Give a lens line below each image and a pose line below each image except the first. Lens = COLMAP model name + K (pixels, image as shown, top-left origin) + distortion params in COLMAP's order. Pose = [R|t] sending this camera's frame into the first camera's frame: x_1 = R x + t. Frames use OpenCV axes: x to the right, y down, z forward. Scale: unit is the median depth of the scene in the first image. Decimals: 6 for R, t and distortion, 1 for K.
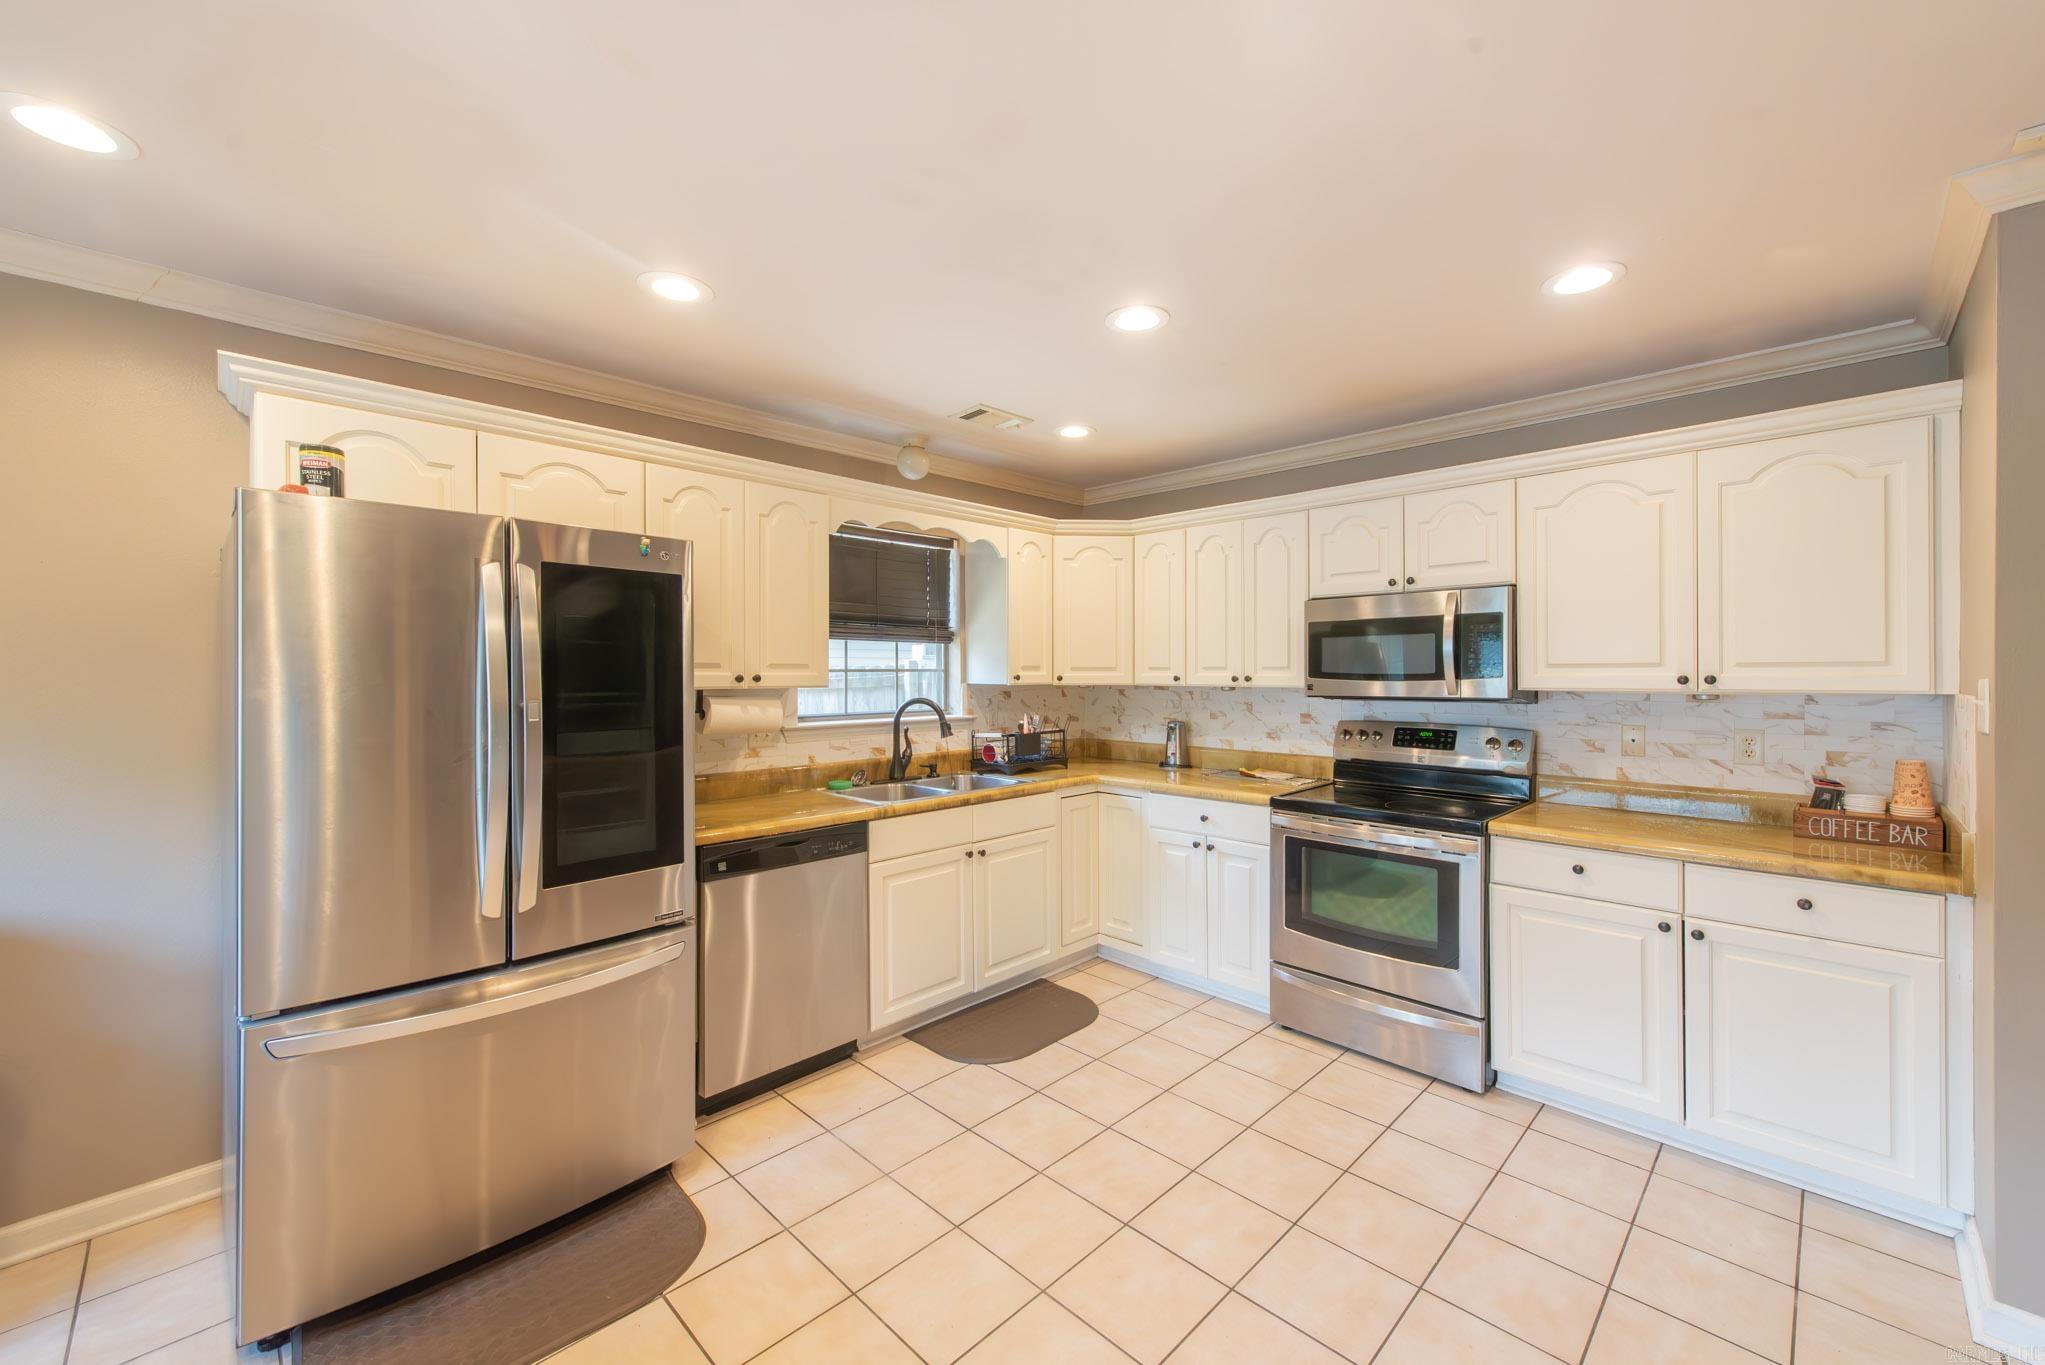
lens RADIAL K [[808.8, 0, 1020.1], [0, 808.8, 688.7], [0, 0, 1]] dist [0.001986, 0.000071]
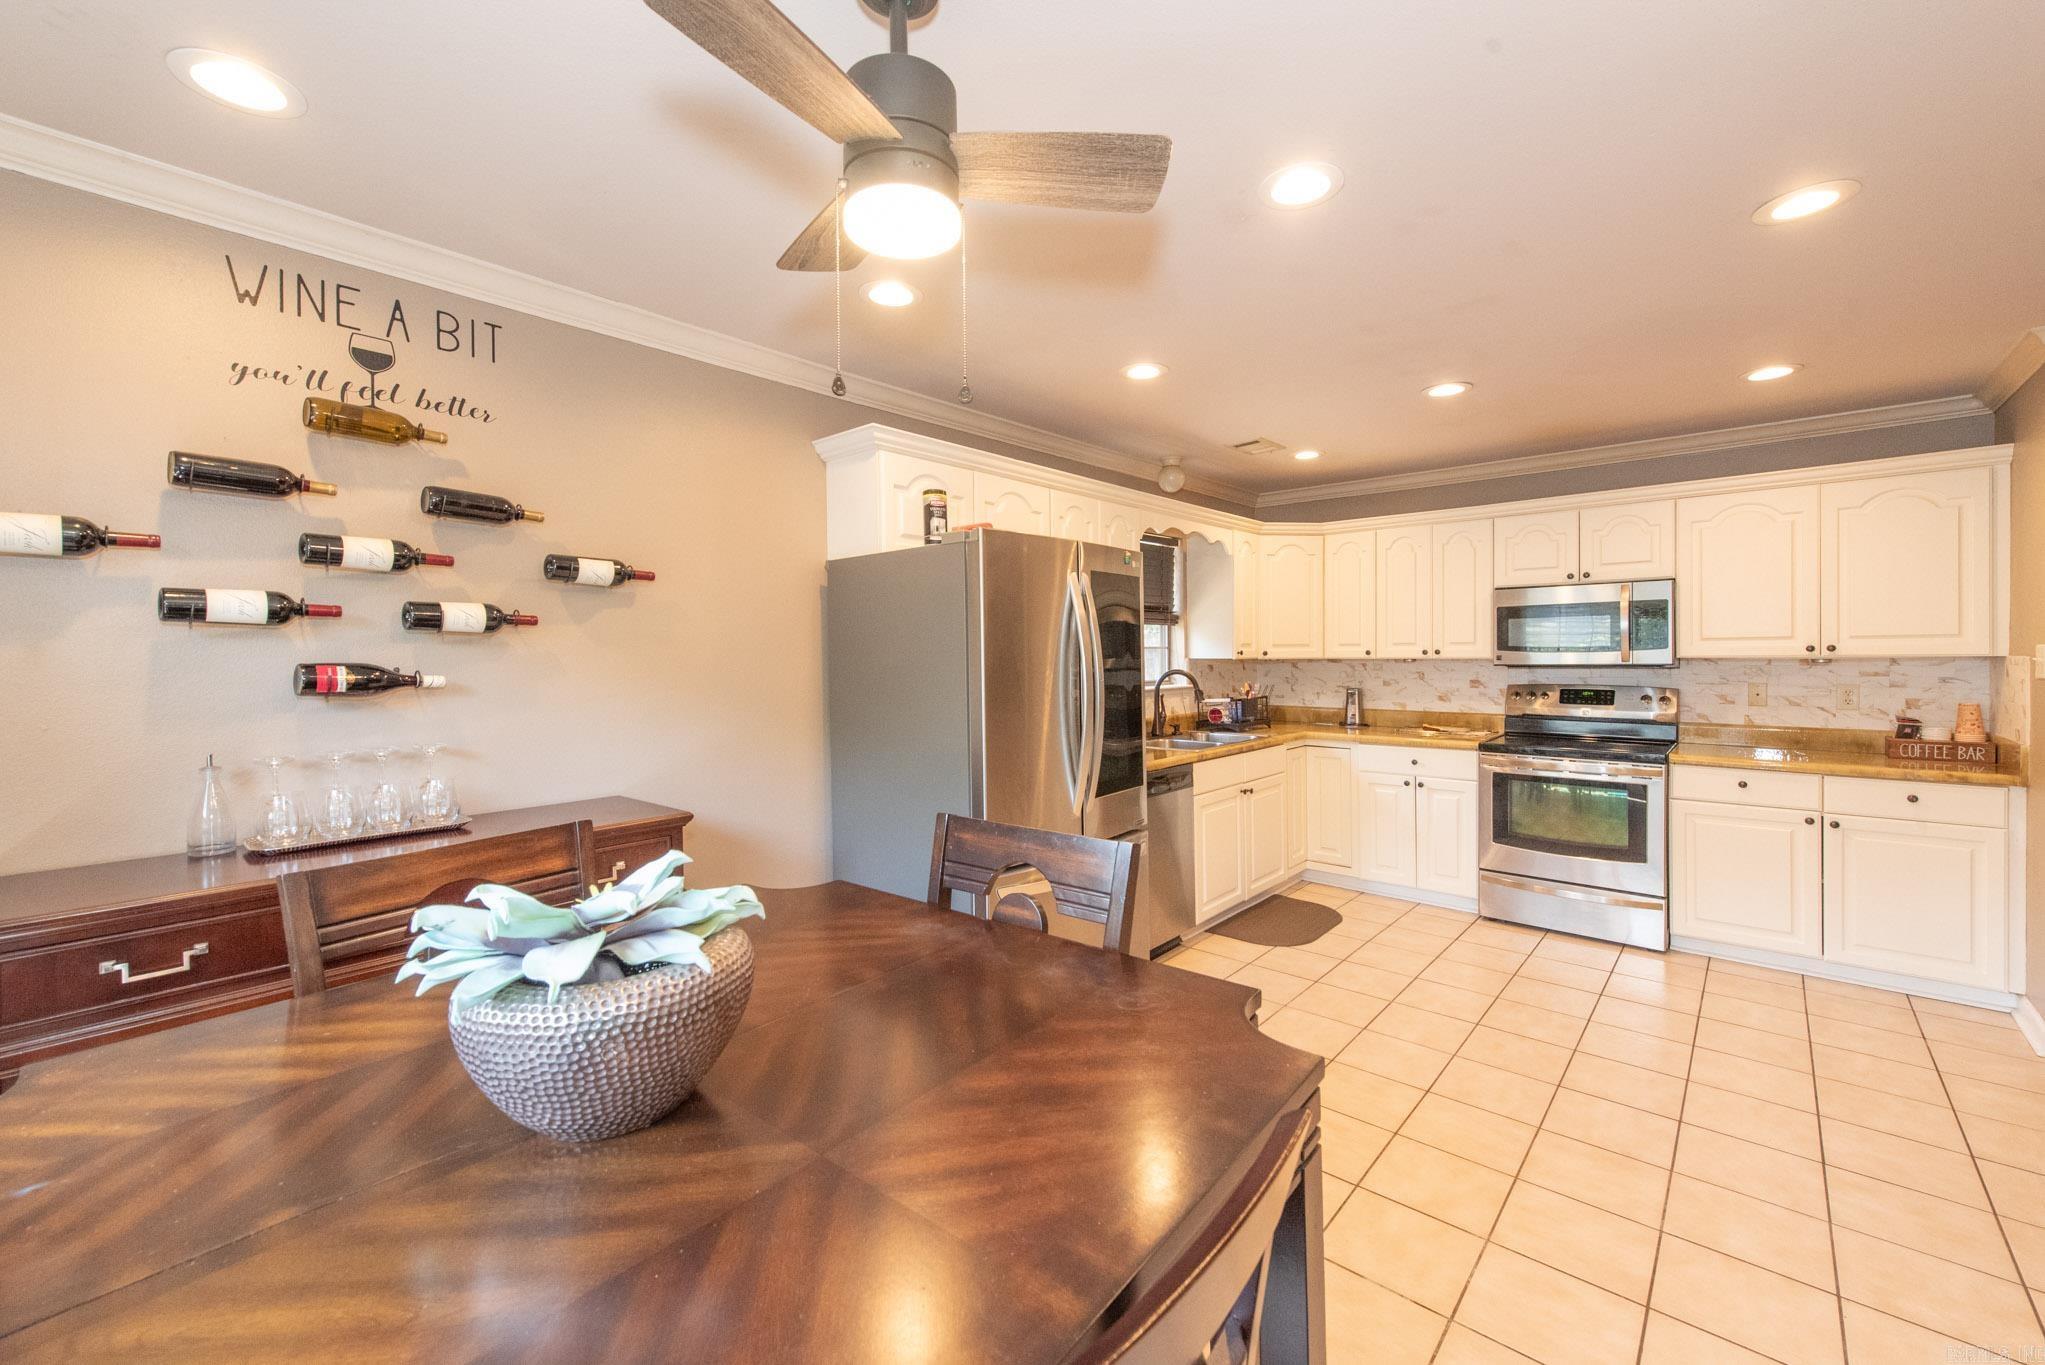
lens RADIAL K [[823.3, 0, 1020.8], [0, 823.3, 679.8], [0, 0, 1]] dist [-0.000817, -0.000195]
pose [[0.998714, -0.009457, 0.049818, -0.521448], [0.008875, 0.999890, 0.011887, 0.012233], [-0.049925, -0.011430, 0.998688, -0.296000]]
